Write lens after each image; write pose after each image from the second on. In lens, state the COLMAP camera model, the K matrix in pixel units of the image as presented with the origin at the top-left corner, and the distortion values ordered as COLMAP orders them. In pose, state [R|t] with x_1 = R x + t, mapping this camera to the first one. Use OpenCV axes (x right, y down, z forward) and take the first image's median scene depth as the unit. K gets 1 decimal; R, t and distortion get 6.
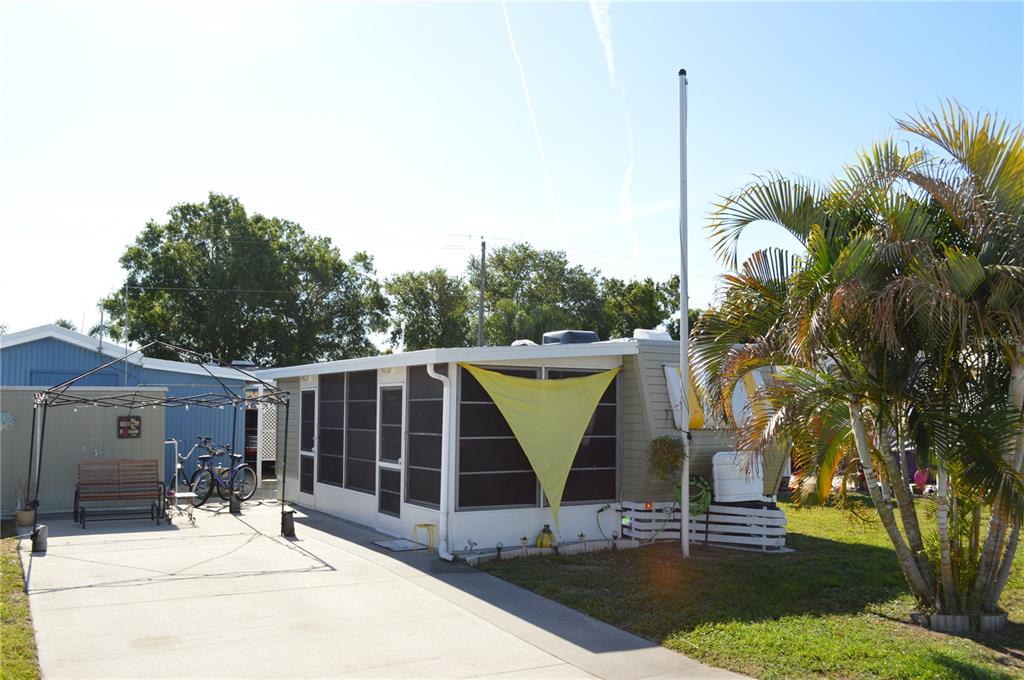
lens RADIAL K [[927.5, 0, 505.8], [0, 927.5, 342.2], [0, 0, 1]] dist [-0.085294, 0.018308]
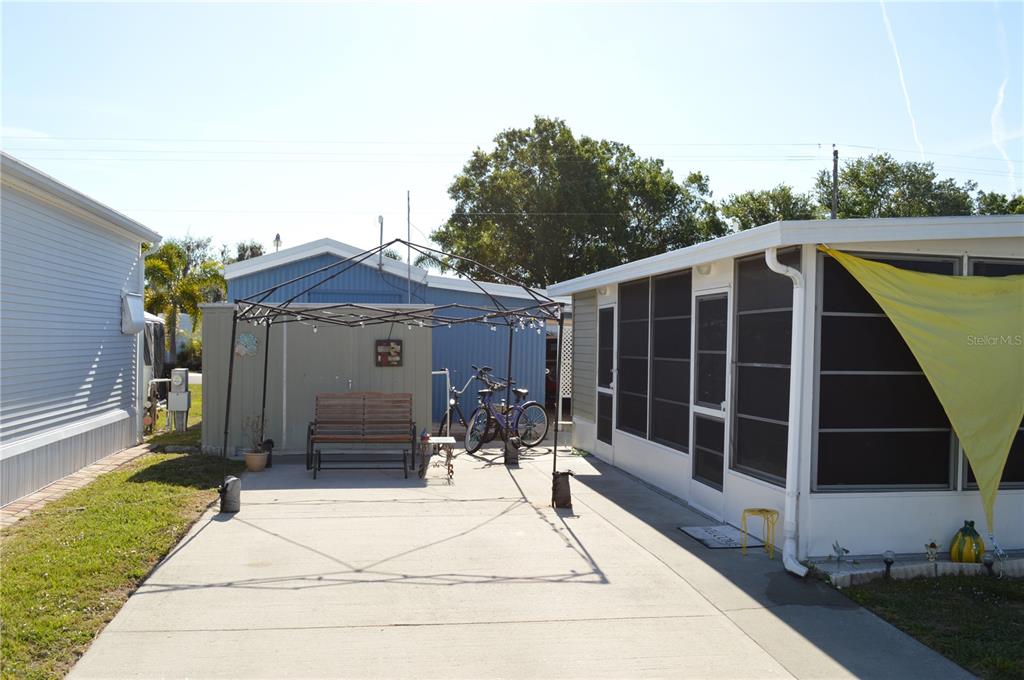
lens RADIAL K [[927.5, 0, 505.8], [0, 927.5, 342.2], [0, 0, 1]] dist [-0.085294, 0.018308]
pose [[0.934630, 0.010815, -0.355458, -0.021022], [0.013582, 0.997723, 0.066068, 0.030261], [0.355363, -0.066577, 0.932354, 0.268724]]
